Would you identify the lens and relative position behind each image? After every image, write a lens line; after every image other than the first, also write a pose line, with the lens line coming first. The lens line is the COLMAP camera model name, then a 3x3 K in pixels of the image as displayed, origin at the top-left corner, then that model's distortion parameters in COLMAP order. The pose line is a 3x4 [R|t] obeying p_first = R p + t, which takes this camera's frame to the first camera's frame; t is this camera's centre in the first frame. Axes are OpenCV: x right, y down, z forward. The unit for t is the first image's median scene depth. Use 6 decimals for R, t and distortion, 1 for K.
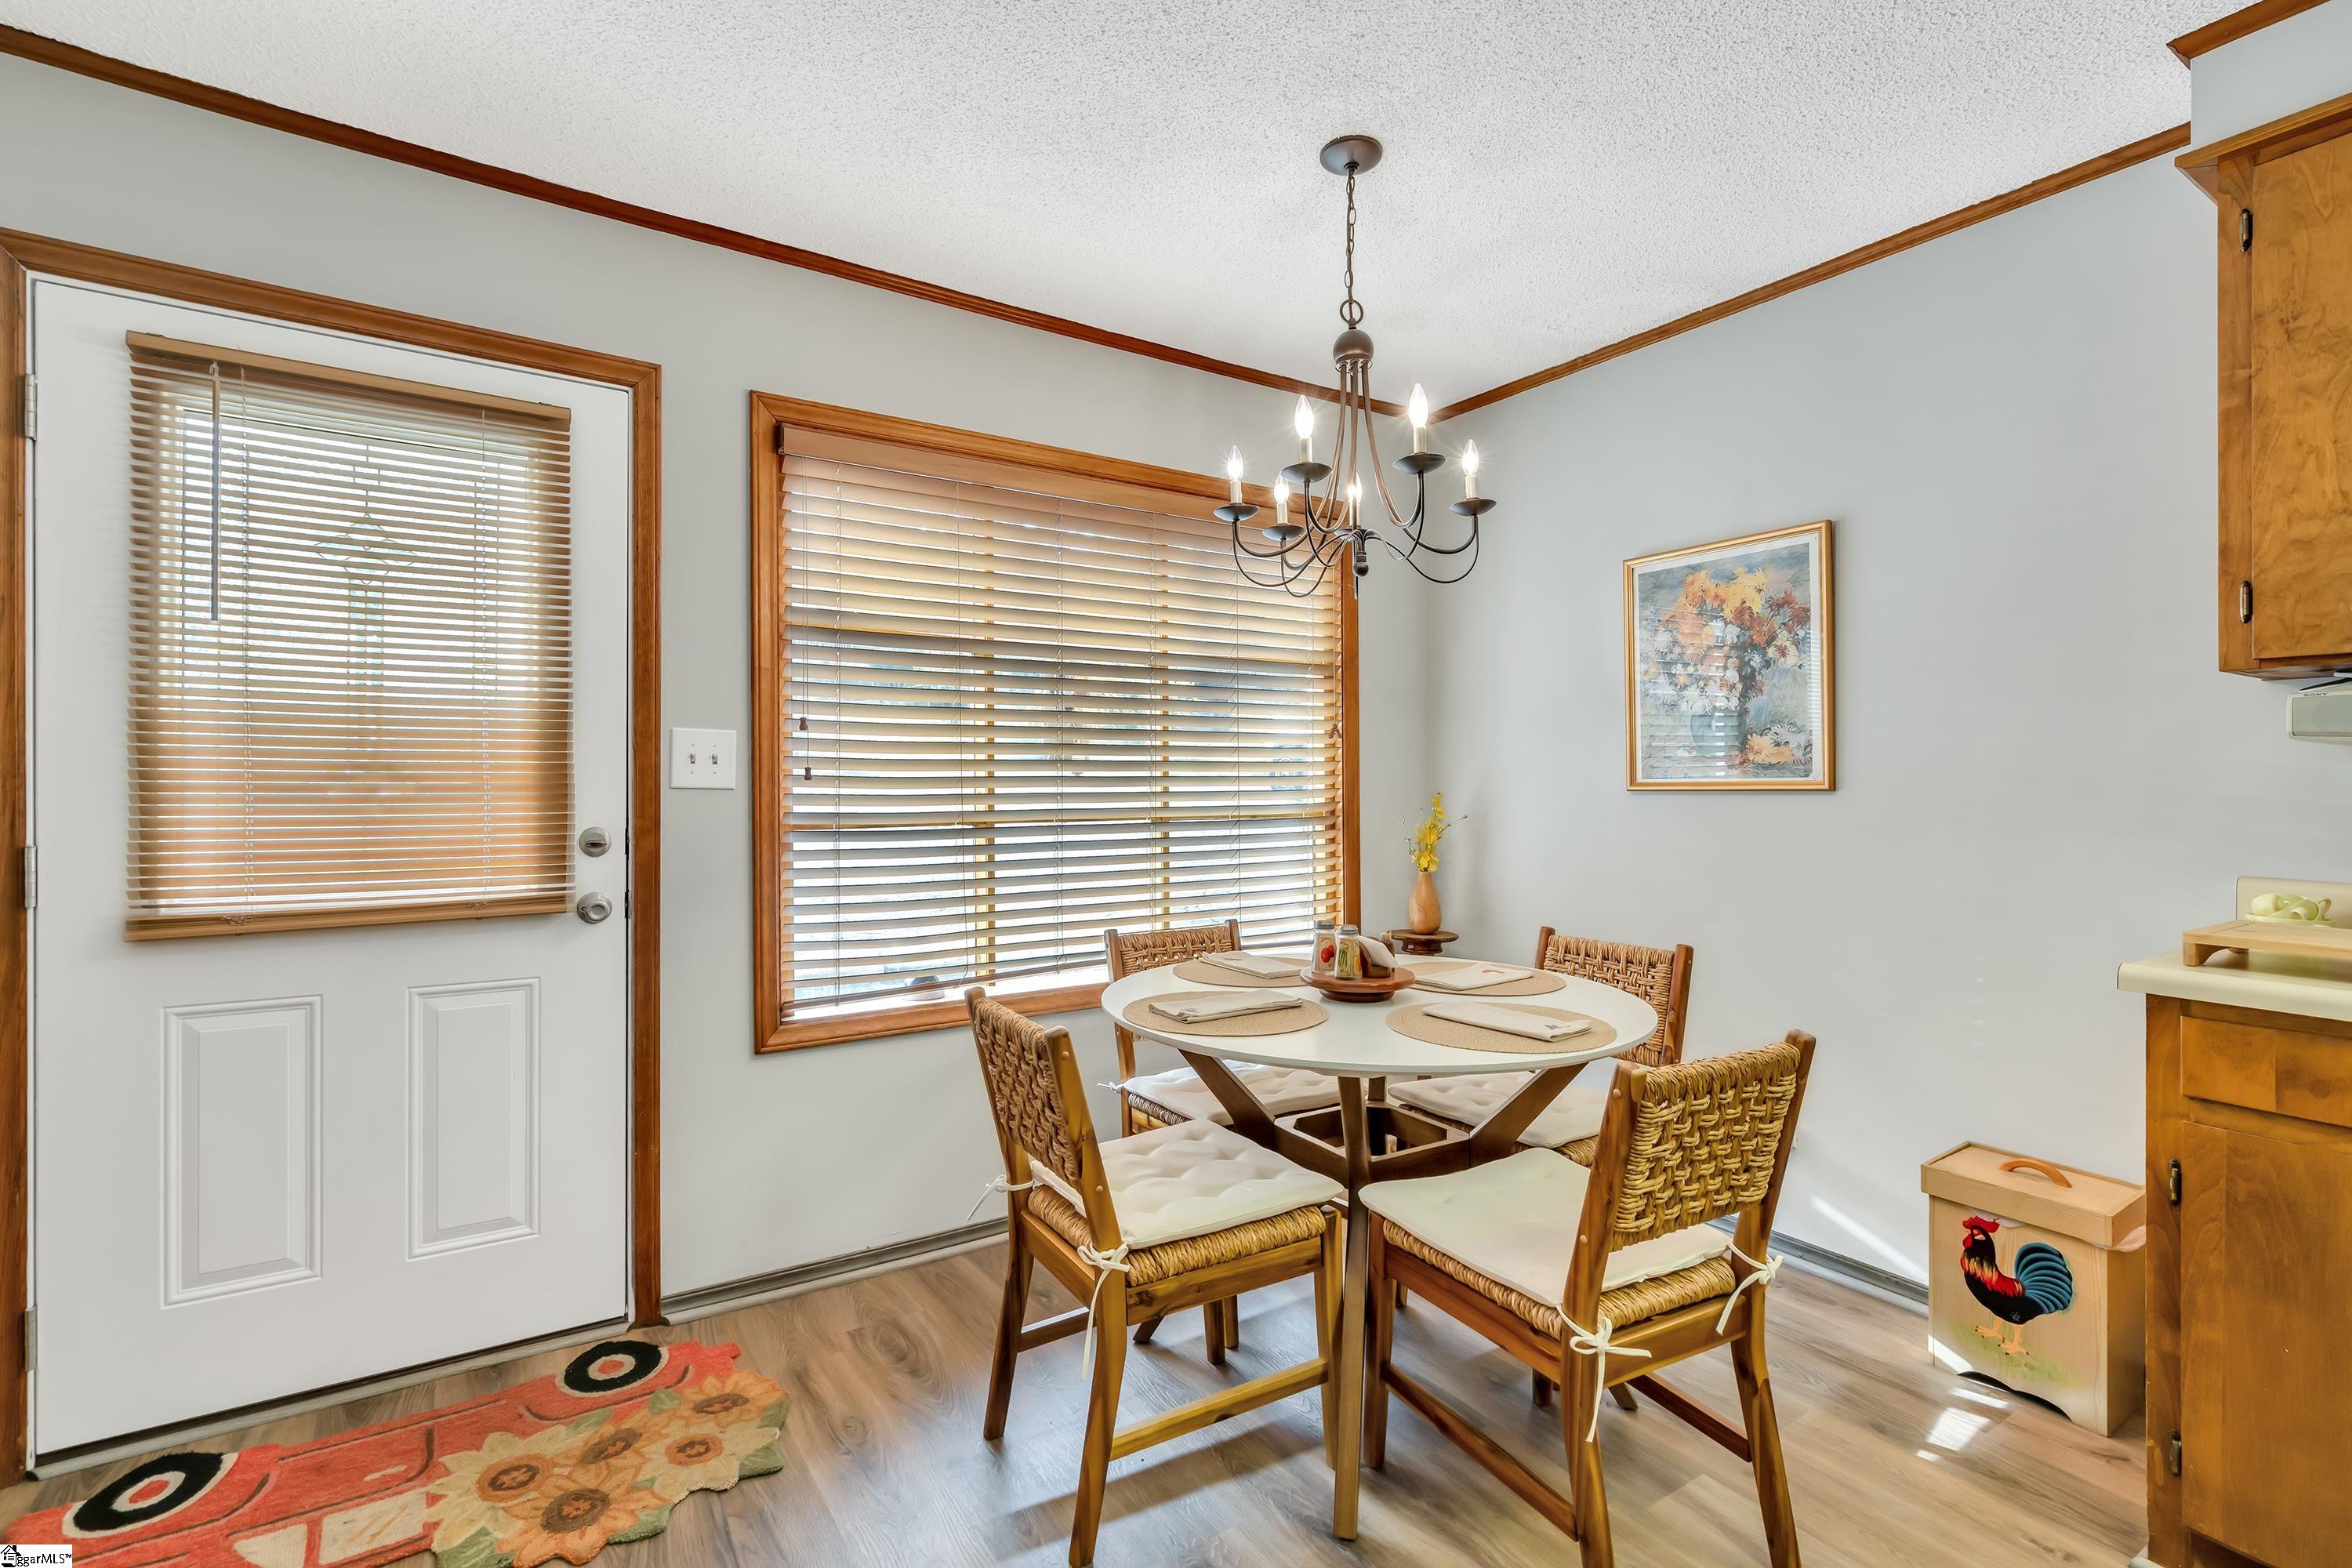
lens RADIAL K [[1061.6, 0, 1176.0], [0, 1061.6, 784.0], [0, 0, 1]] dist [-0.003910, 0.000500]
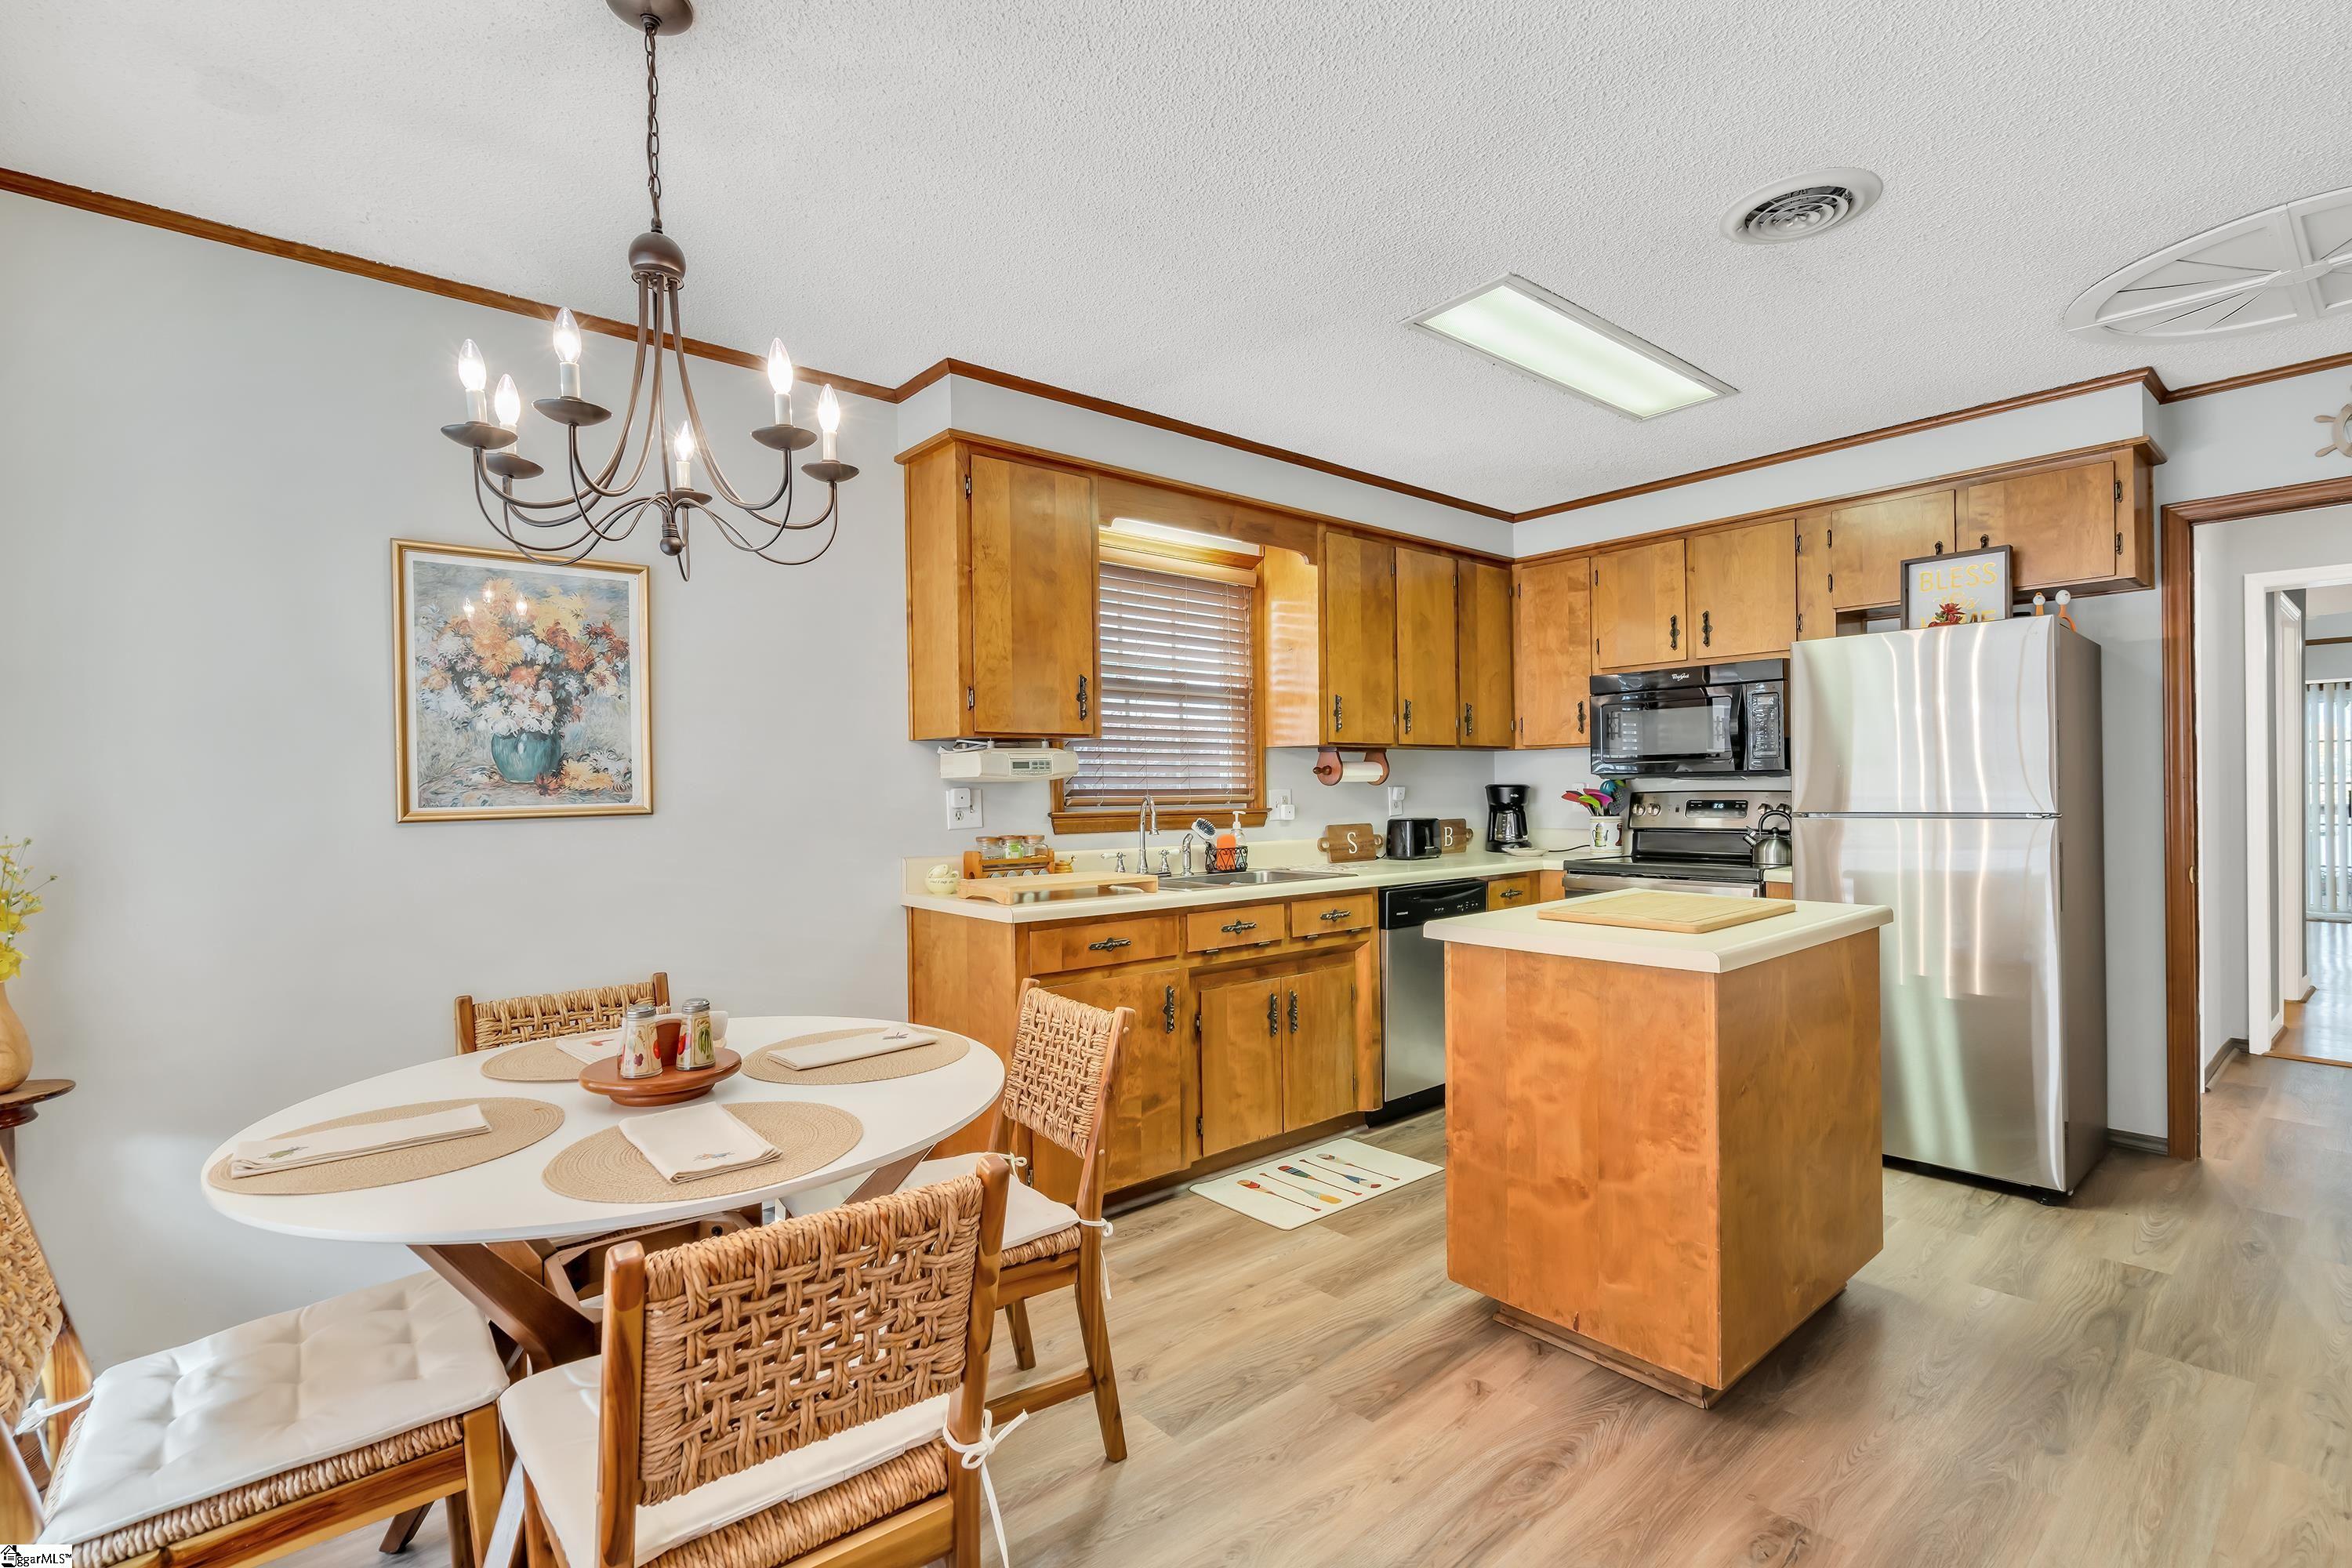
lens RADIAL K [[1061.6, 0, 1176.0], [0, 1061.6, 784.0], [0, 0, 1]] dist [-0.003910, 0.000500]
pose [[-0.118231, 0.003869, 0.992979, -0.572621], [0.017245, 0.999850, -0.001843, -0.014896], [-0.992836, 0.016906, -0.118280, 0.643381]]
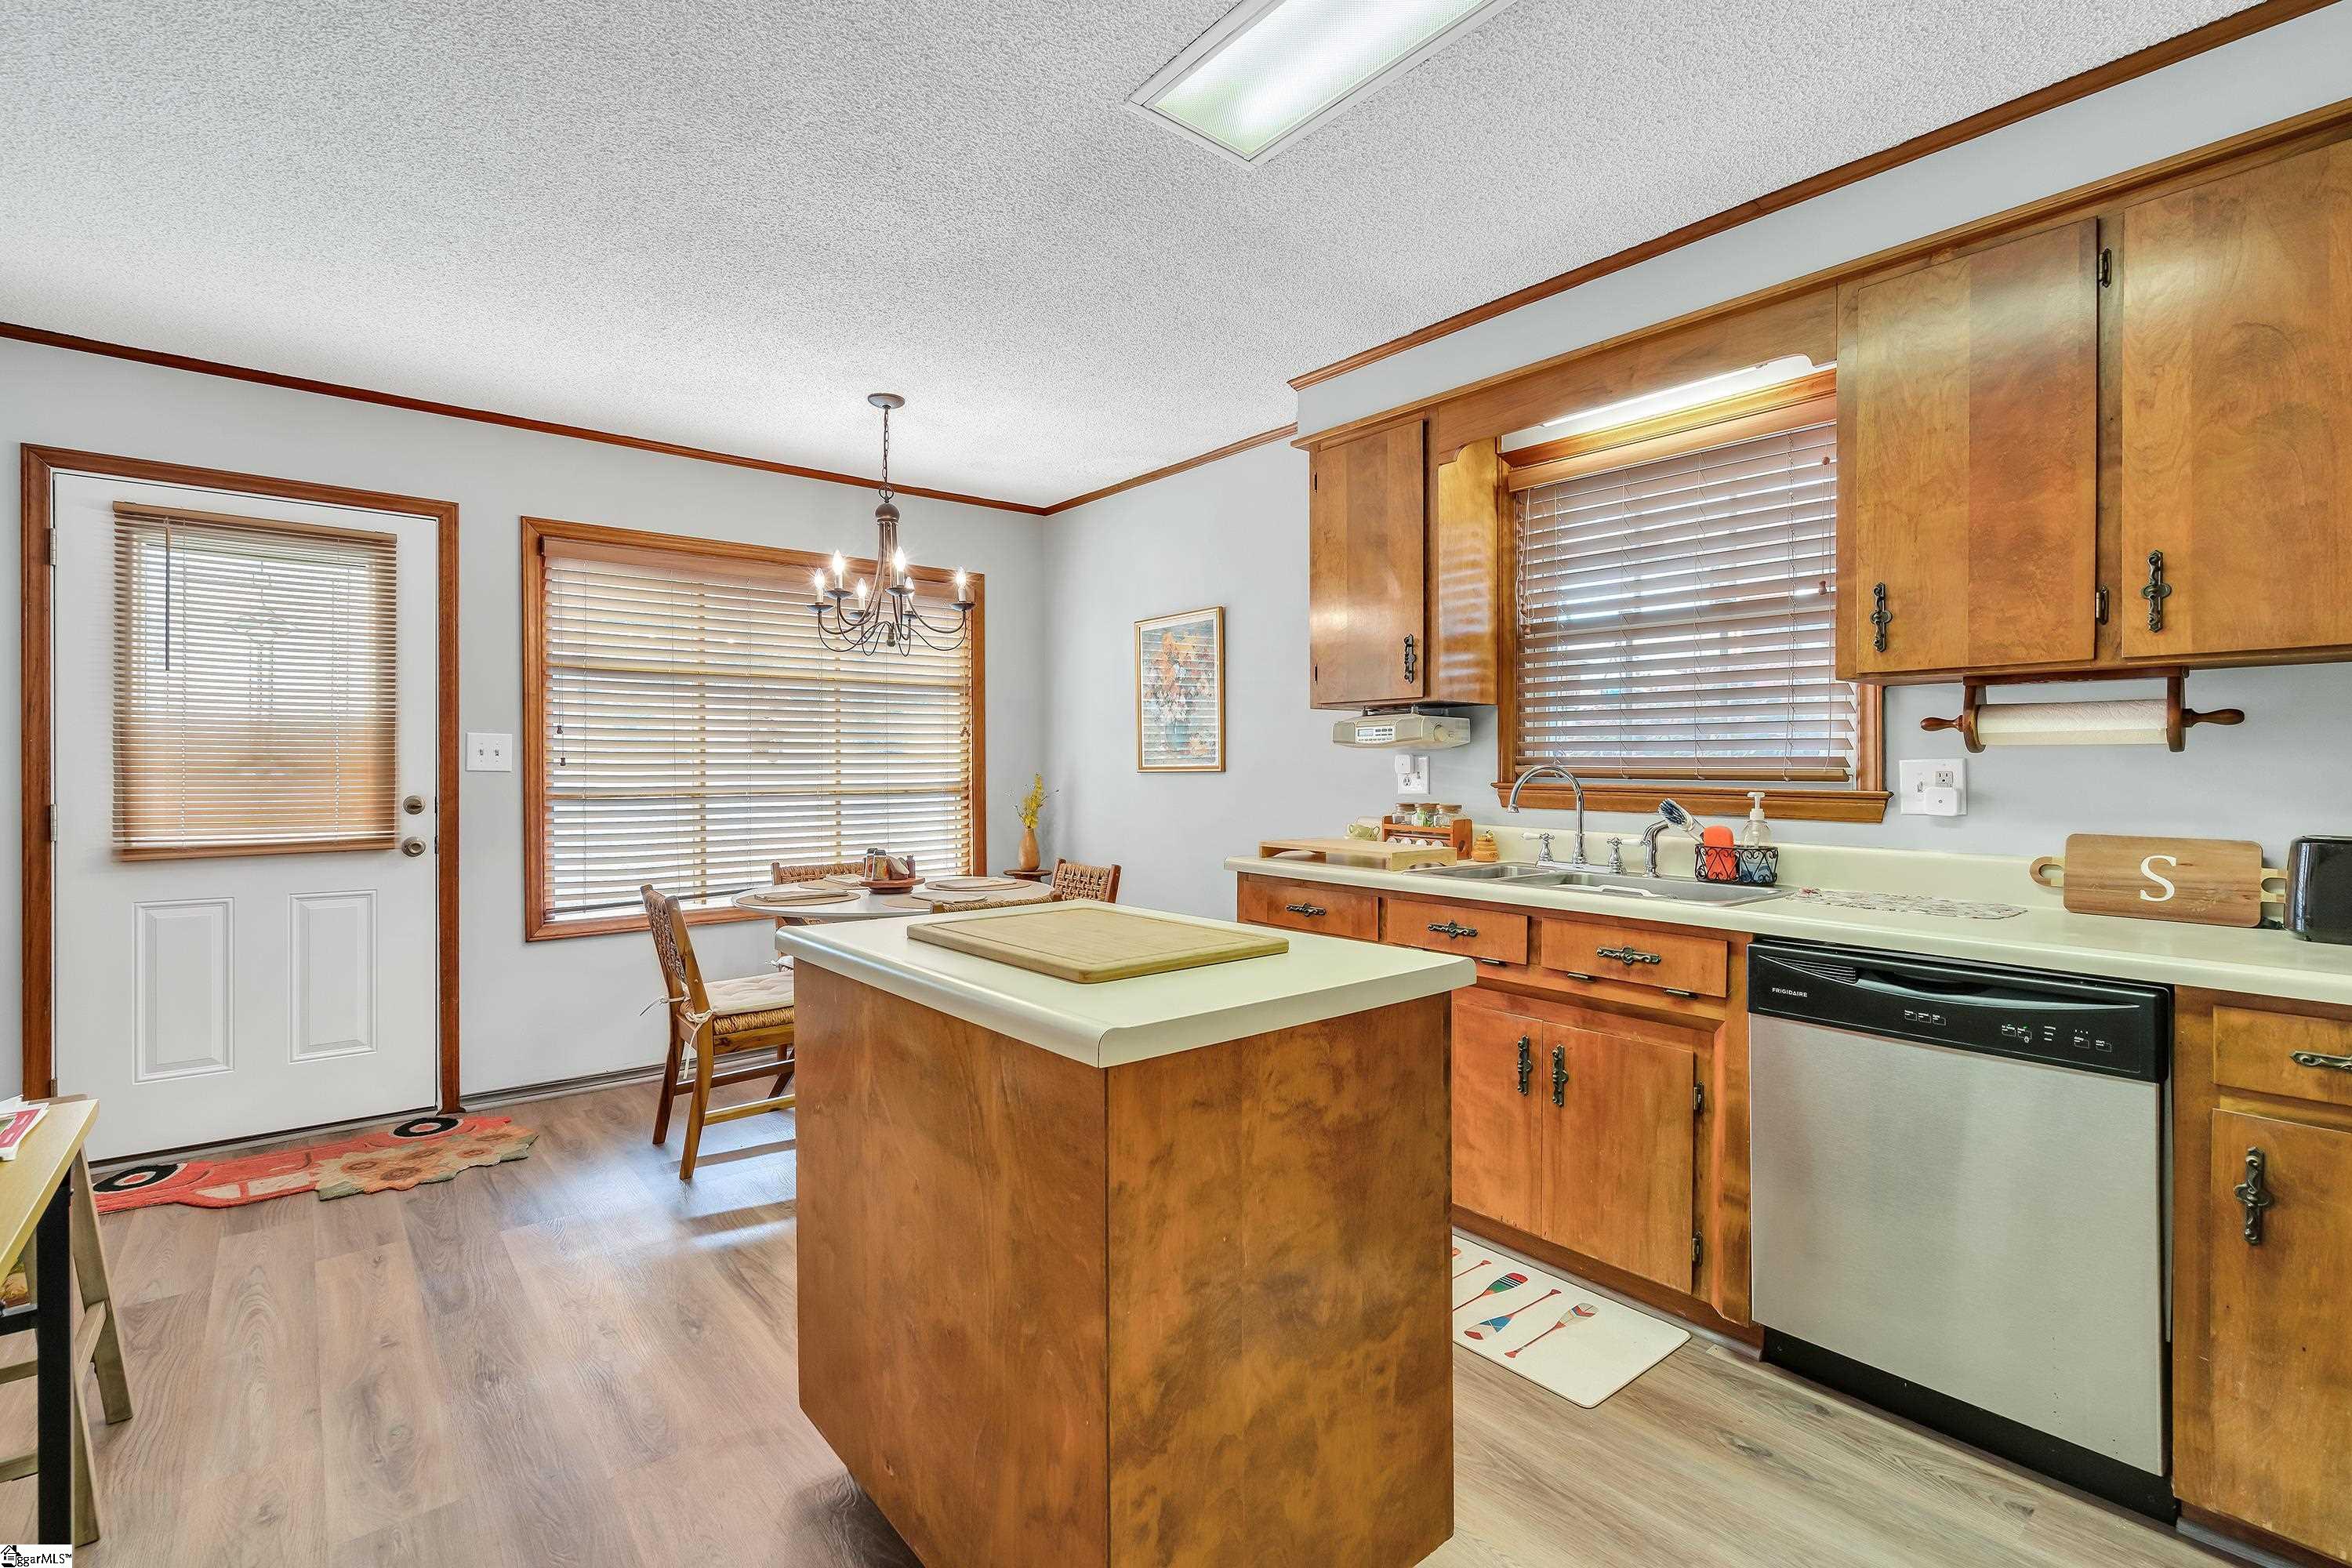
lens RADIAL K [[1060.3, 0, 1174.9], [0, 1060.3, 771.6], [0, 0, 1]] dist [-0.001540, 0.000667]
pose [[0.993967, -0.002023, 0.109663, 0.395493], [0.001727, 0.999995, 0.002800, 0.001904], [-0.109668, -0.002594, 0.993965, -0.676309]]
